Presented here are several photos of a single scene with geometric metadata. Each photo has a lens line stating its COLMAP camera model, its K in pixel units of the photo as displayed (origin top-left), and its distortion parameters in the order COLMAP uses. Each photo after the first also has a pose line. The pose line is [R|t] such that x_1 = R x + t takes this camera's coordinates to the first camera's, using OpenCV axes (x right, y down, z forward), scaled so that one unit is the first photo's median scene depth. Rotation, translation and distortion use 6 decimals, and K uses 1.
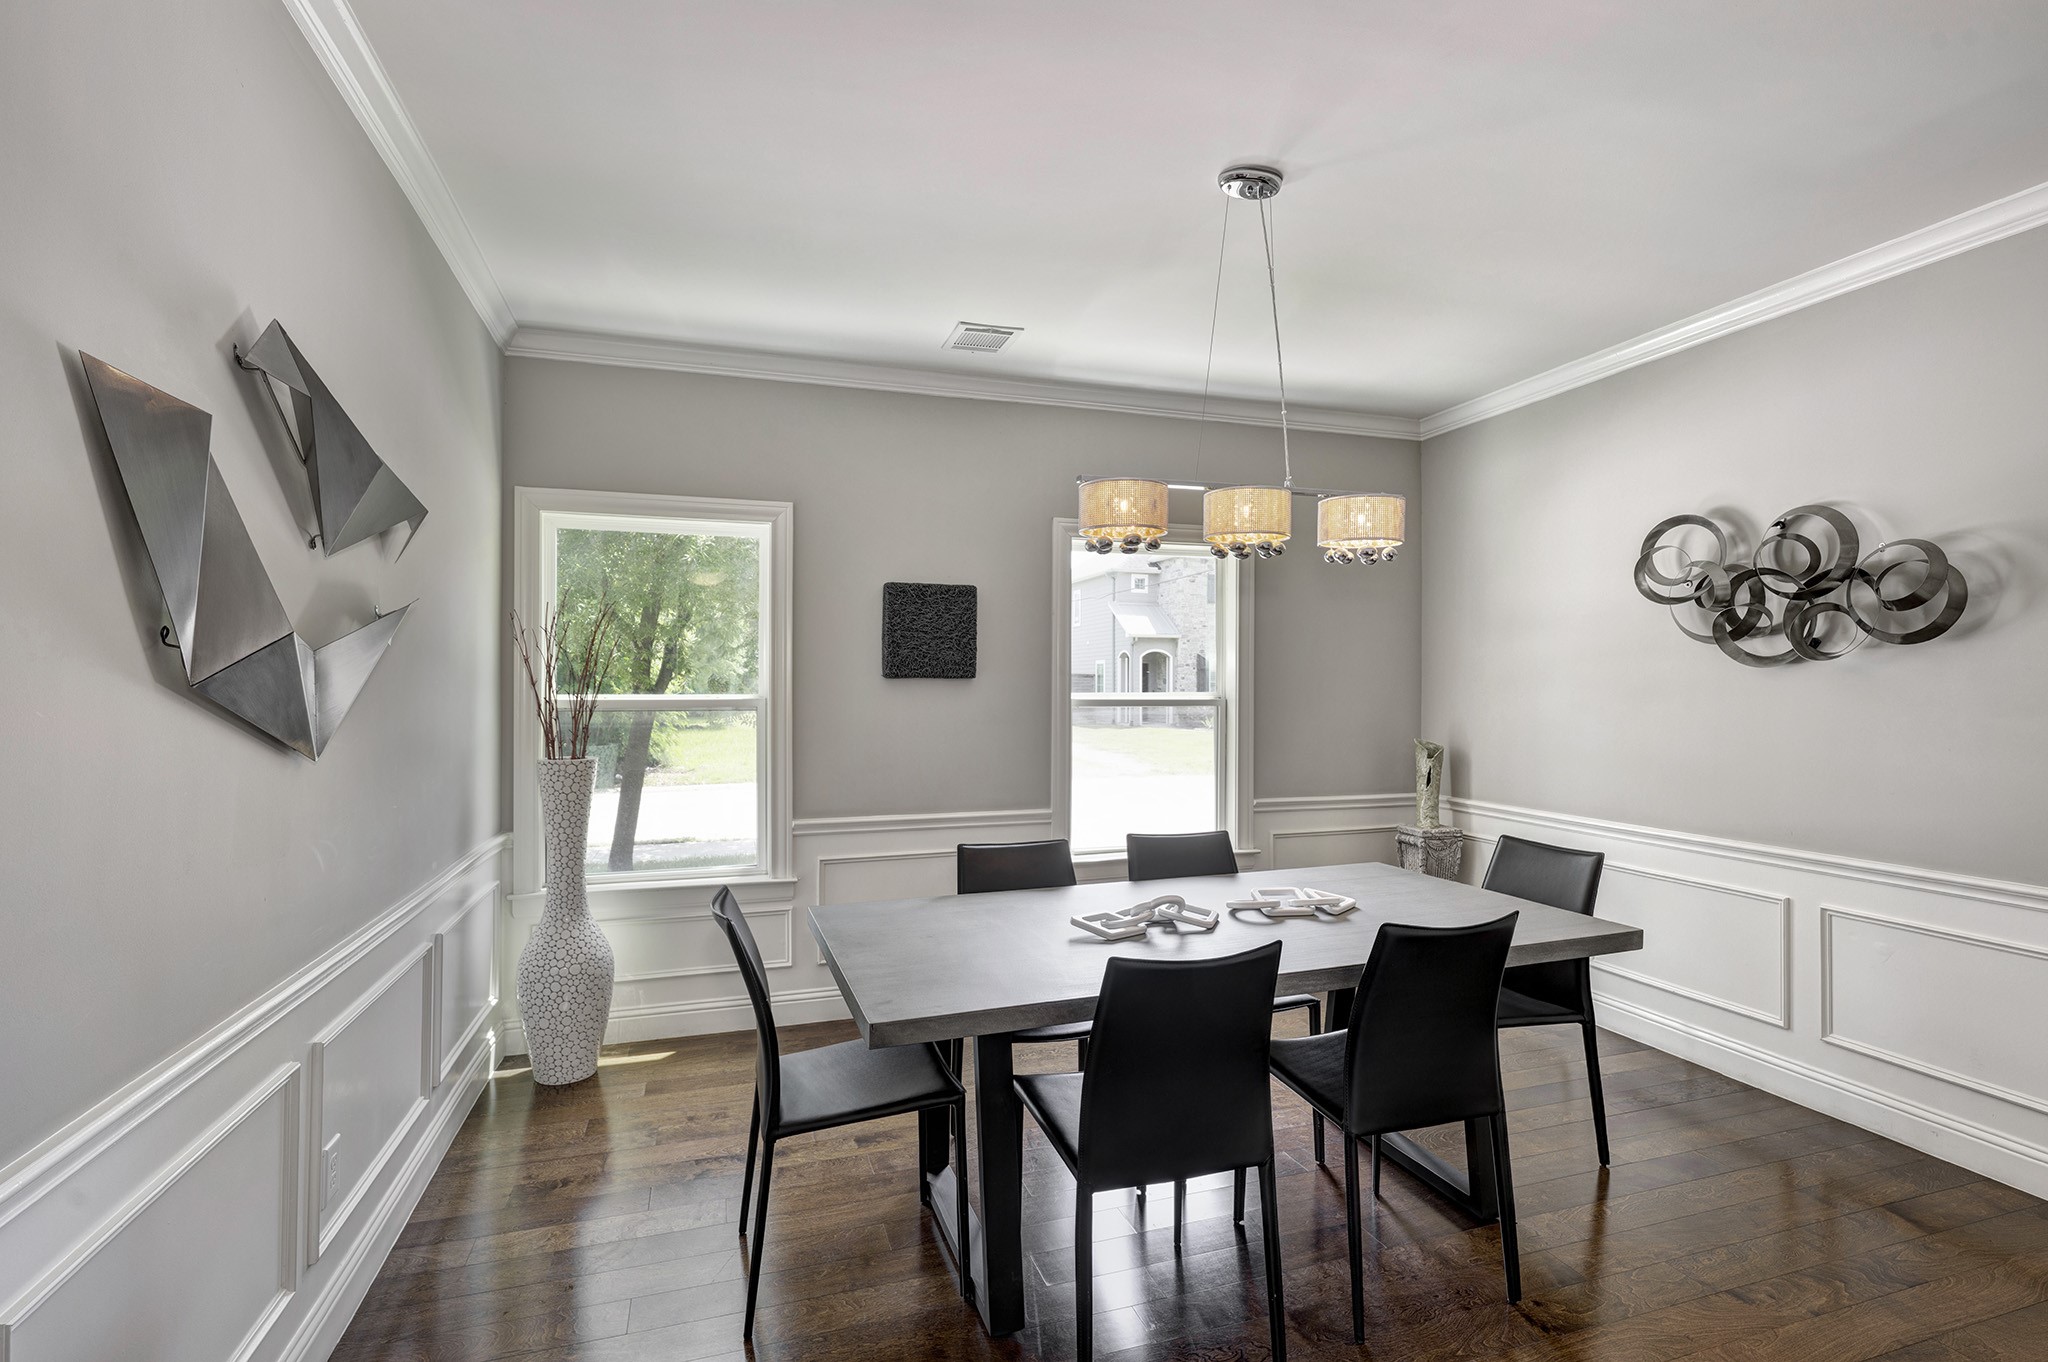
lens RADIAL K [[967.6, 0, 1024.0], [0, 967.6, 681.0], [0, 0, 1]] dist [-0.001694, -0.000524]
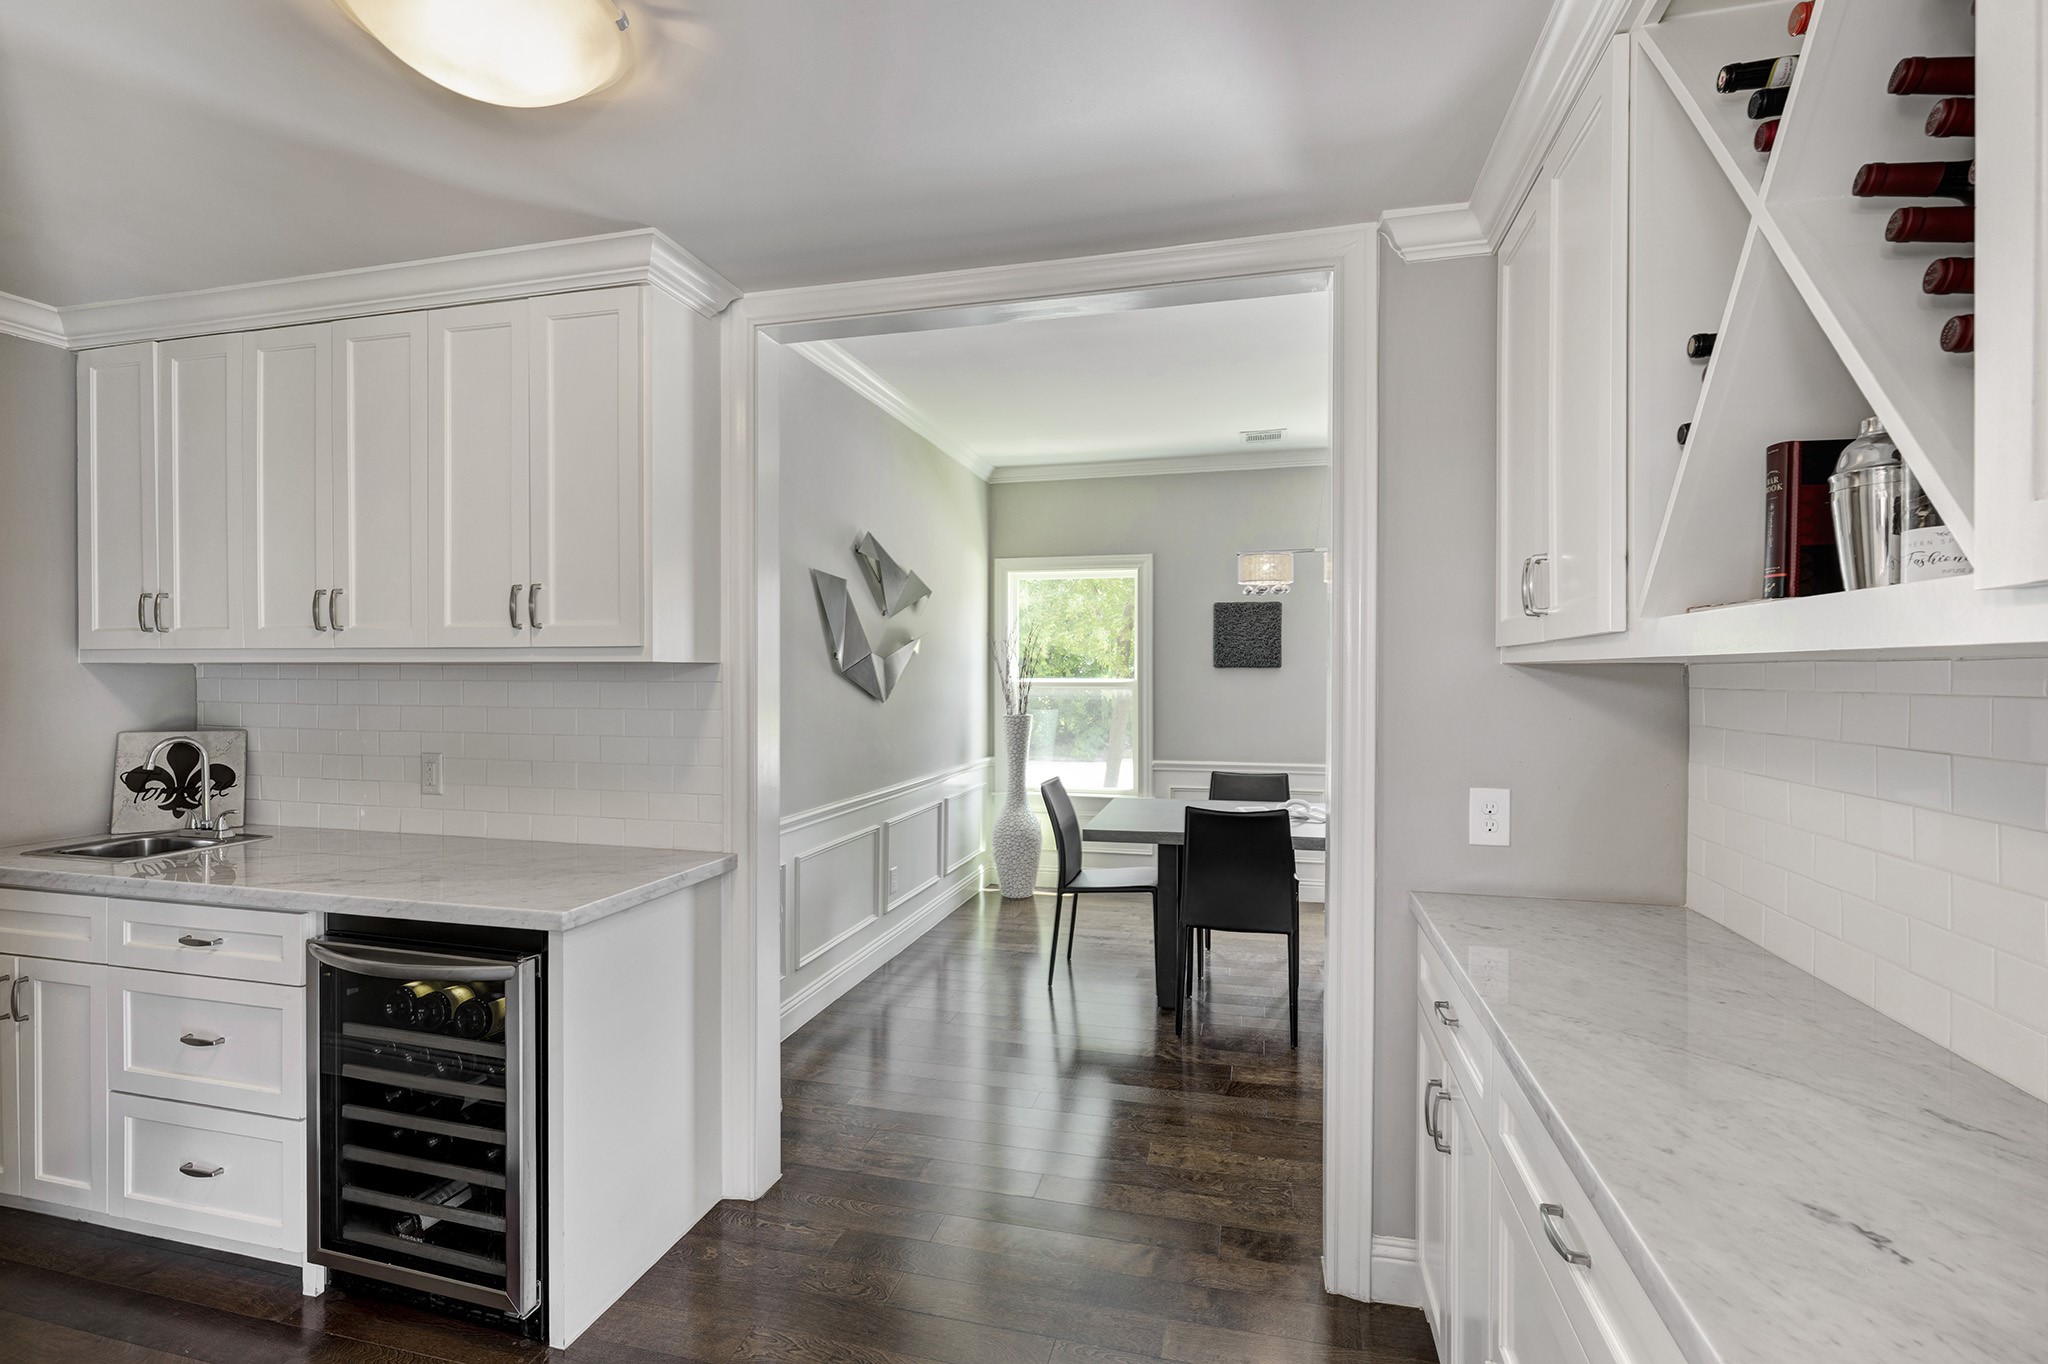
lens RADIAL K [[967.6, 0, 1024.0], [0, 967.6, 682.0], [0, 0, 1]] dist [-0.001694, -0.000524]
pose [[0.850129, 0.005164, -0.526550, 0.460645], [0.001704, 0.999920, 0.012558, -0.000855], [0.526573, -0.011573, 0.850051, -0.481064]]
